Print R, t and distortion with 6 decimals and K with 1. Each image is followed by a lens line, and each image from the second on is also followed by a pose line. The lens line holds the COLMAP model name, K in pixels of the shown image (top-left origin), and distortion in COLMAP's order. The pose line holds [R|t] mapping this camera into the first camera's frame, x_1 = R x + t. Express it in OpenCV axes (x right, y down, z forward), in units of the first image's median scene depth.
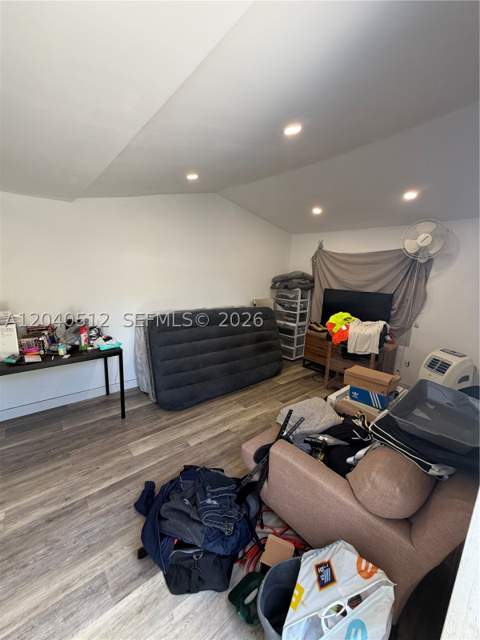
lens RADIAL K [[255.3, 0, 240.0], [0, 255.3, 320.0], [0, 0, 1]] dist [0.000997, 0.000359]
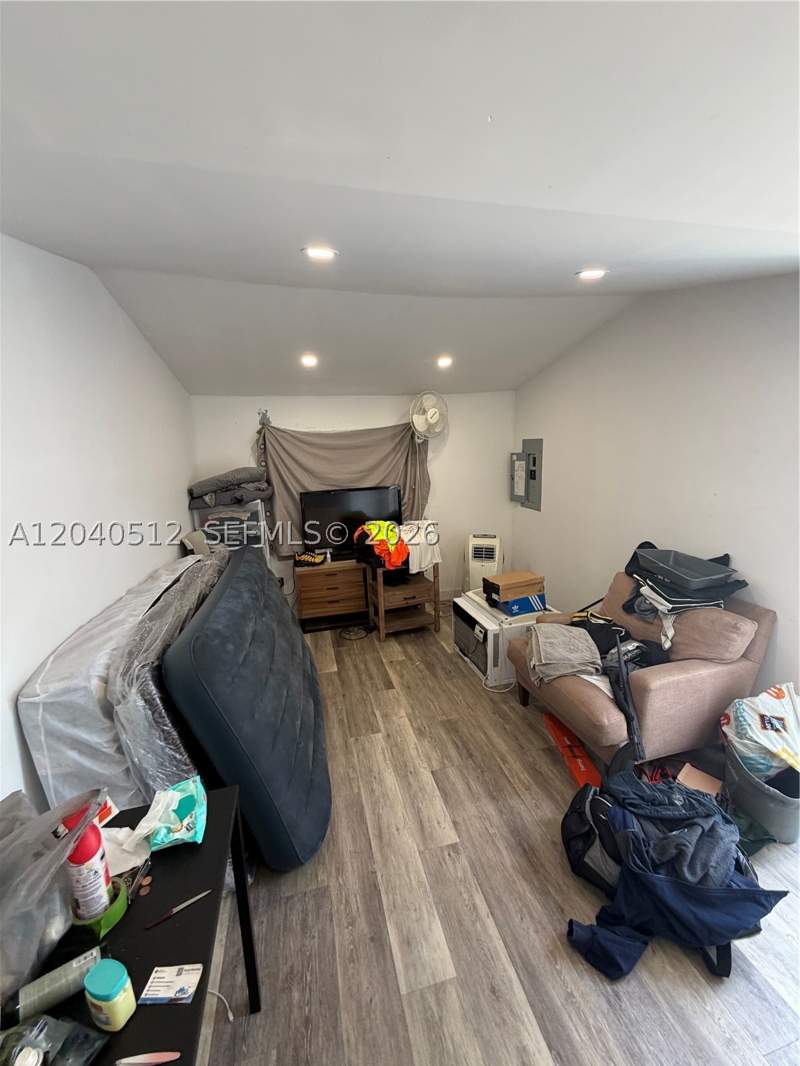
lens RADIAL K [[425.2, 0, 400.0], [0, 425.2, 533.0], [0, 0, 1]] dist [0.000997, 0.000359]
pose [[0.429331, -0.220838, 0.875731, -0.791818], [0.231430, 0.964170, 0.129681, -0.187464], [-0.872992, 0.146994, 0.465057, 0.627406]]
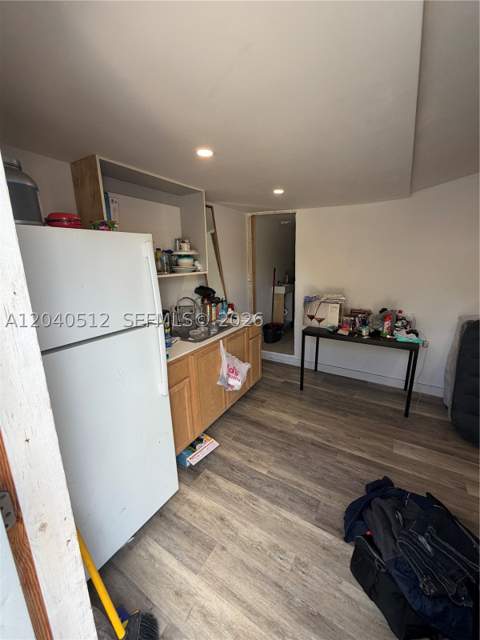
lens RADIAL K [[255.3, 0, 240.0], [0, 255.3, 320.0], [0, 0, 1]] dist [0.000997, 0.000359]
pose [[0.305929, 0.174559, -0.935915, 0.213917], [-0.163277, 0.978103, 0.129056, 0.008200], [0.937949, 0.113331, 0.327732, 0.066472]]
